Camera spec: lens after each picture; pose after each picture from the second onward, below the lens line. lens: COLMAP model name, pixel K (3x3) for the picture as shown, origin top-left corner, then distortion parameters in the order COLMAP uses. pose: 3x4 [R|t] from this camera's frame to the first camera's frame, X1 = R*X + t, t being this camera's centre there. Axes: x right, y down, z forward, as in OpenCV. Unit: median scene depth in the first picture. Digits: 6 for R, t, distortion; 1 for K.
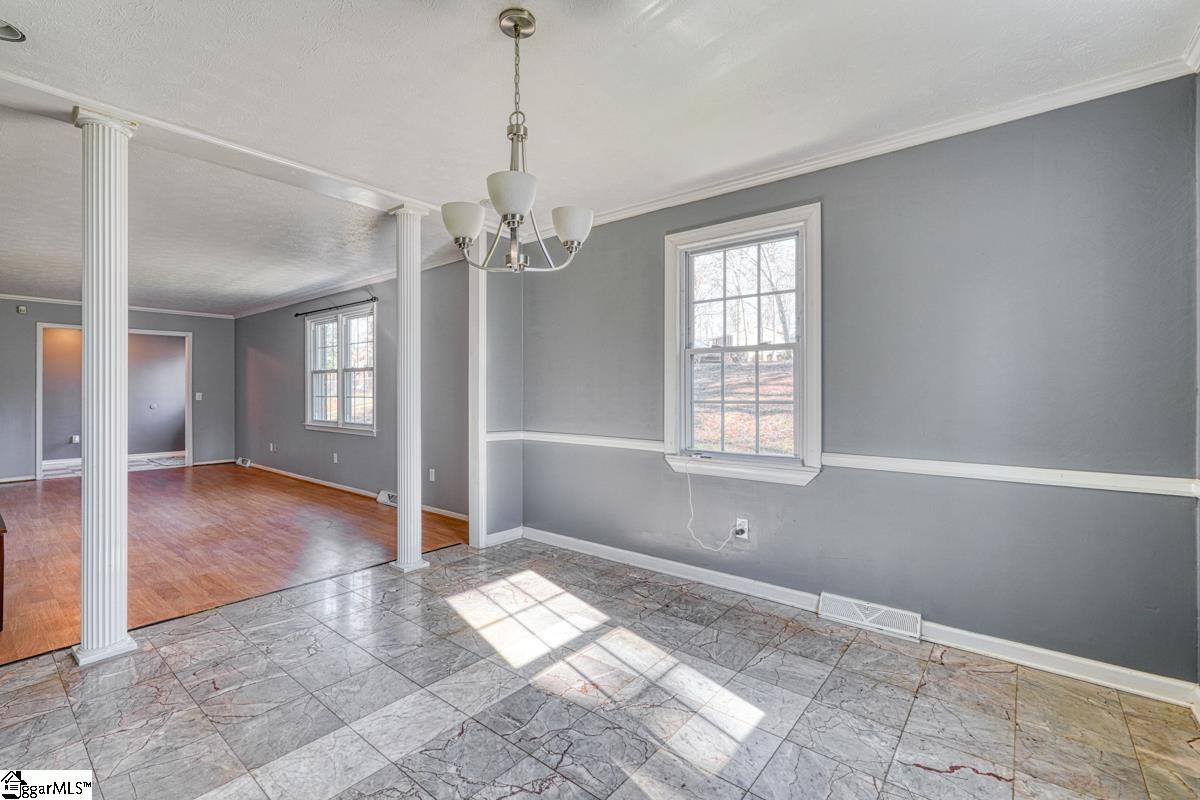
lens RADIAL K [[528.0, 0, 591.2], [0, 528.0, 392.8], [0, 0, 1]] dist [-0.014247, 0.004920]
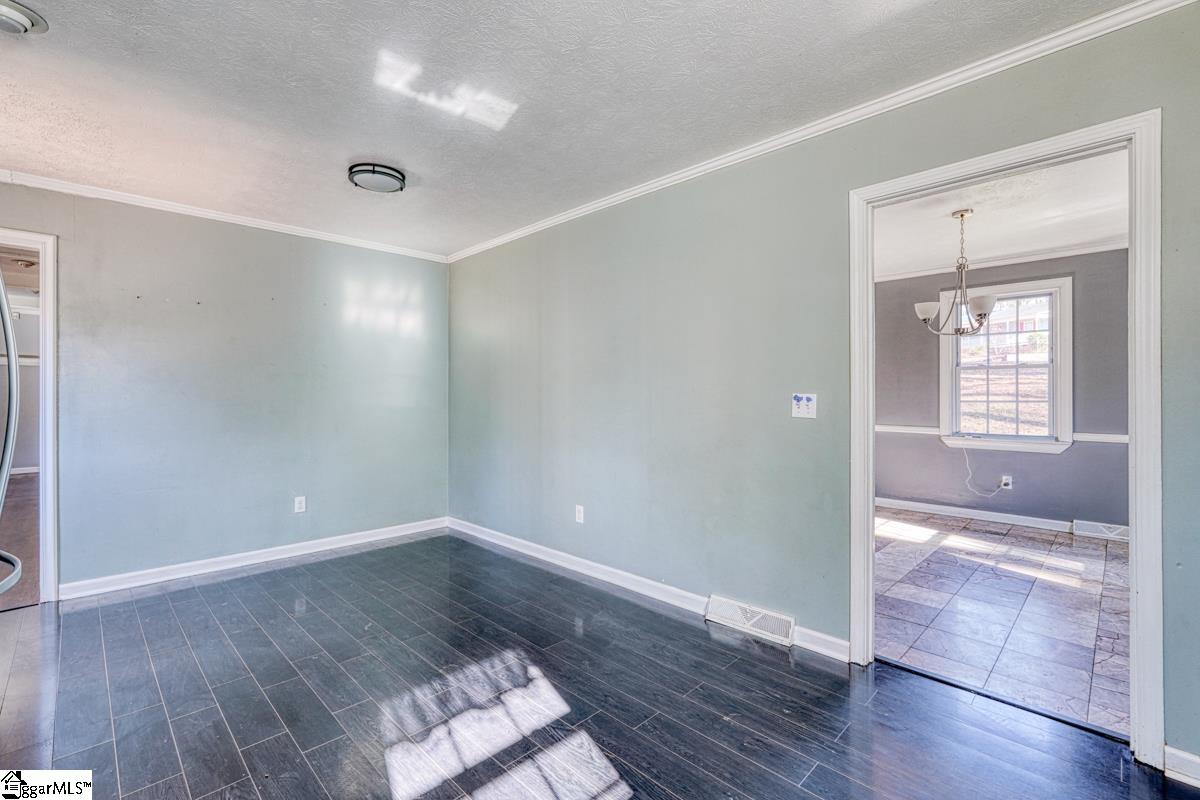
lens RADIAL K [[528.0, 0, 587.9], [0, 528.0, 394.1], [0, 0, 1]] dist [-0.014247, 0.004920]
pose [[0.994695, -0.000536, -0.102870, -0.885426], [-0.000040, 0.999984, -0.005595, 0.005489], [0.102871, 0.005569, 0.994679, -0.753654]]
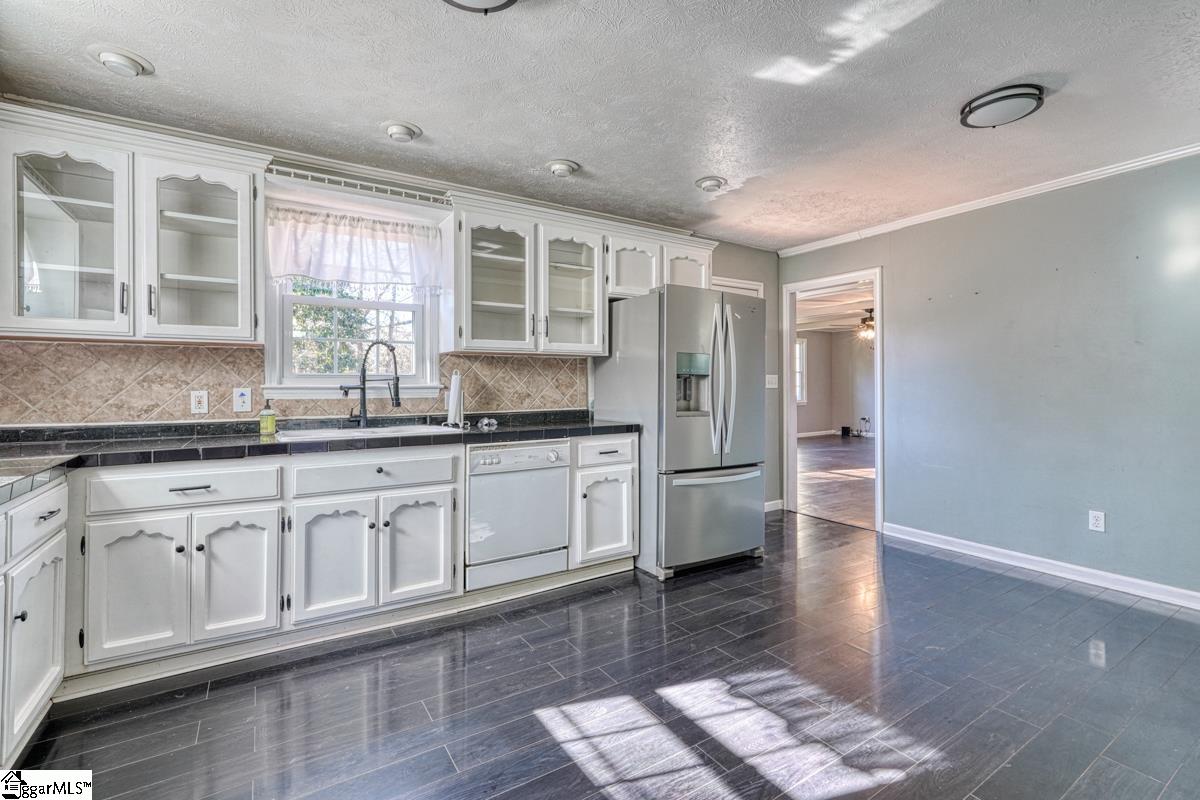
lens RADIAL K [[528.0, 0, 598.8], [0, 528.0, 384.5], [0, 0, 1]] dist [-0.014247, 0.004920]
pose [[-0.301750, 0.002056, -0.953385, -0.412811], [0.000957, 0.999998, 0.001853, 0.002398], [0.953387, -0.000353, -0.301752, -0.080517]]
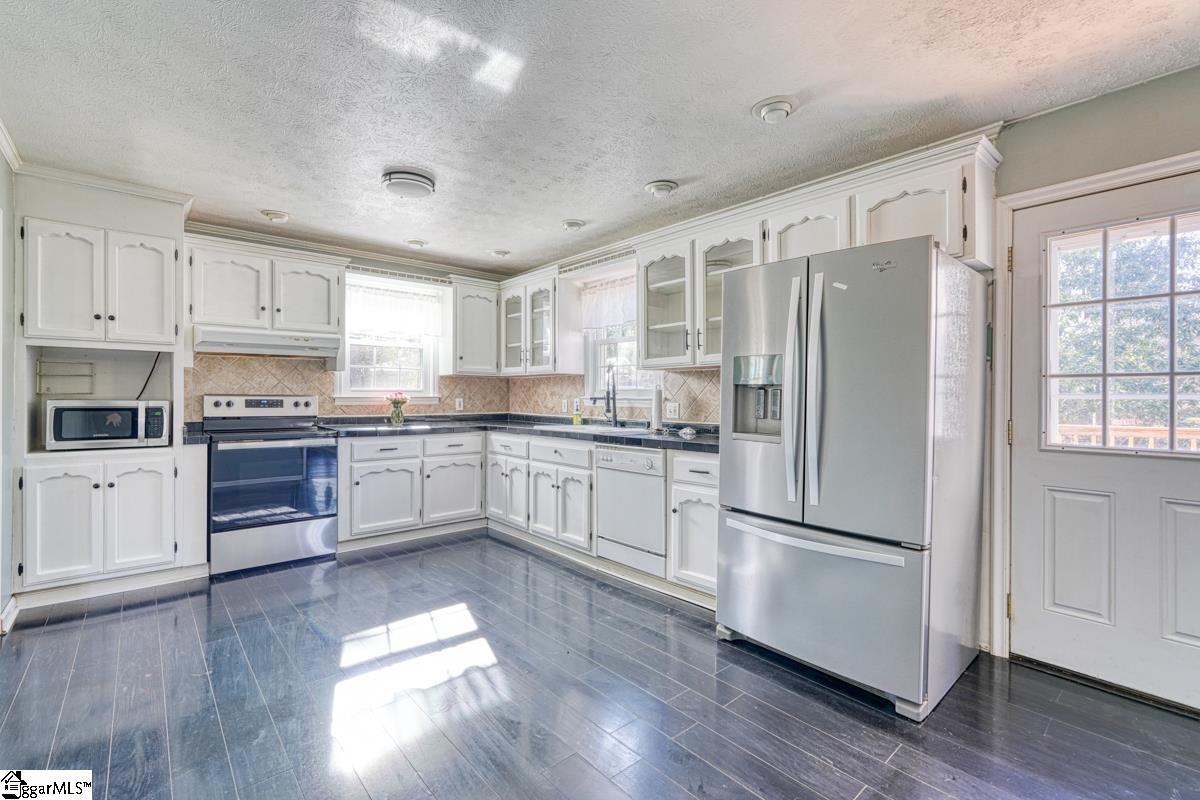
lens RADIAL K [[528.0, 0, 599.6], [0, 528.0, 396.9], [0, 0, 1]] dist [-0.014247, 0.004920]
pose [[-0.989071, -0.002121, 0.147426, -1.482934], [-0.001887, 0.999997, 0.001722, 0.002109], [-0.147429, 0.001425, -0.989072, 0.667343]]
